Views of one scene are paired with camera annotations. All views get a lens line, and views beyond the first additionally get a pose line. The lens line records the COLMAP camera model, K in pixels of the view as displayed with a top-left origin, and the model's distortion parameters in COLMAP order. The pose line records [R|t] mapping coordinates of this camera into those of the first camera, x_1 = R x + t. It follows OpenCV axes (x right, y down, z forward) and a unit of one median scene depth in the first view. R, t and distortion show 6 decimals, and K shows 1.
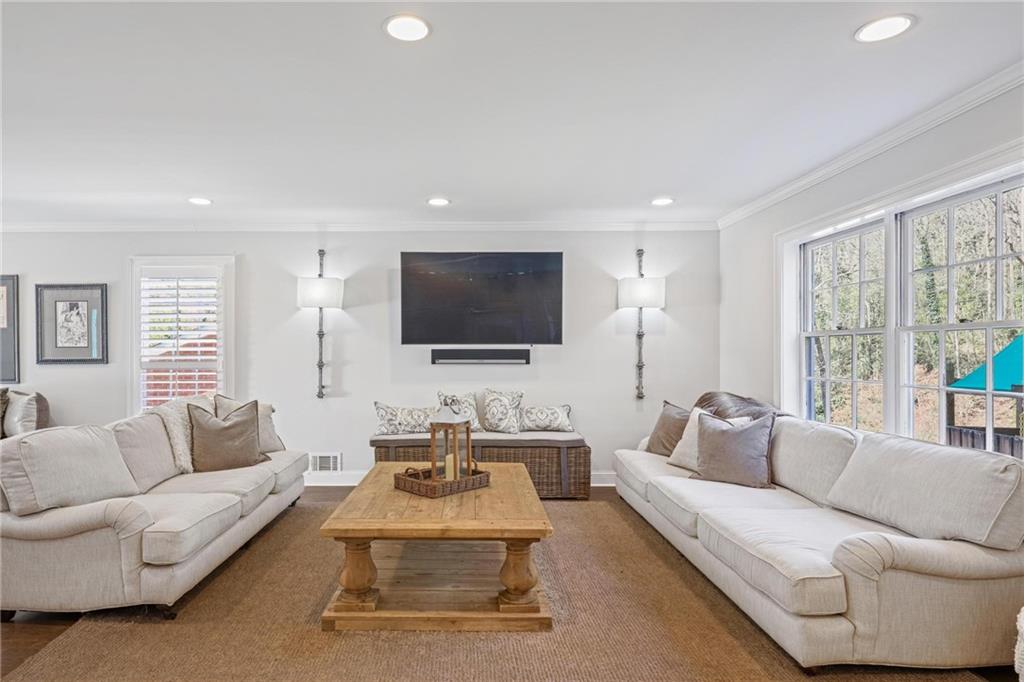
lens RADIAL K [[553.9, 0, 511.7], [0, 553.9, 345.5], [0, 0, 1]] dist [0.003884, 0.002484]
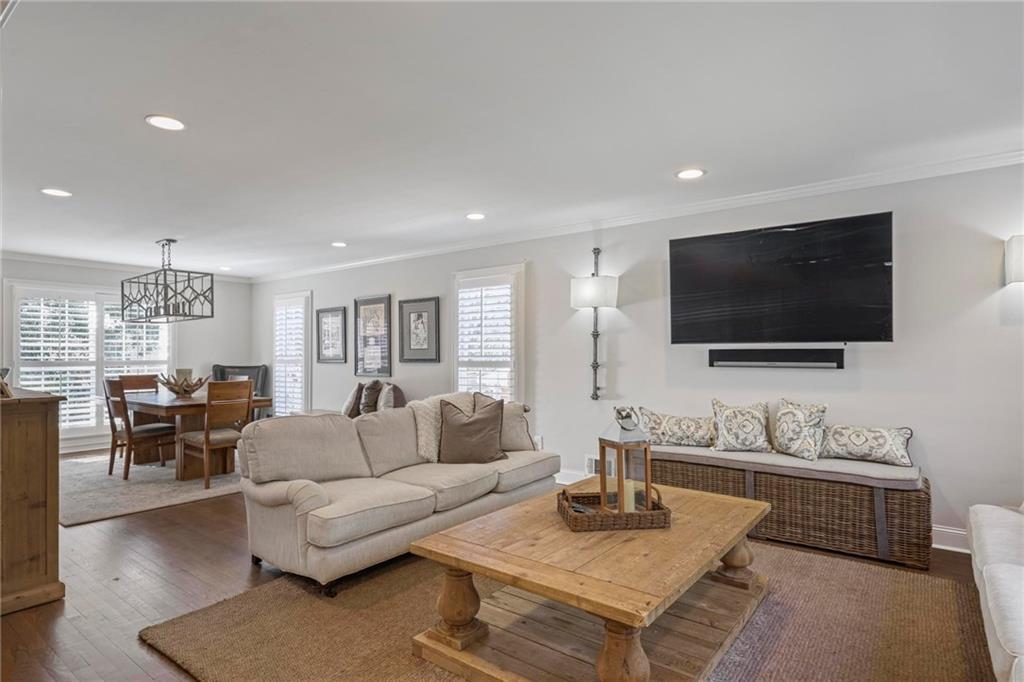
lens RADIAL K [[553.9, 0, 510.5], [0, 553.9, 345.3], [0, 0, 1]] dist [0.003884, 0.002484]
pose [[0.794144, -0.008915, -0.607664, 0.138819], [0.008849, 0.999956, -0.003105, 0.000455], [0.607665, -0.002911, 0.794188, 0.140894]]
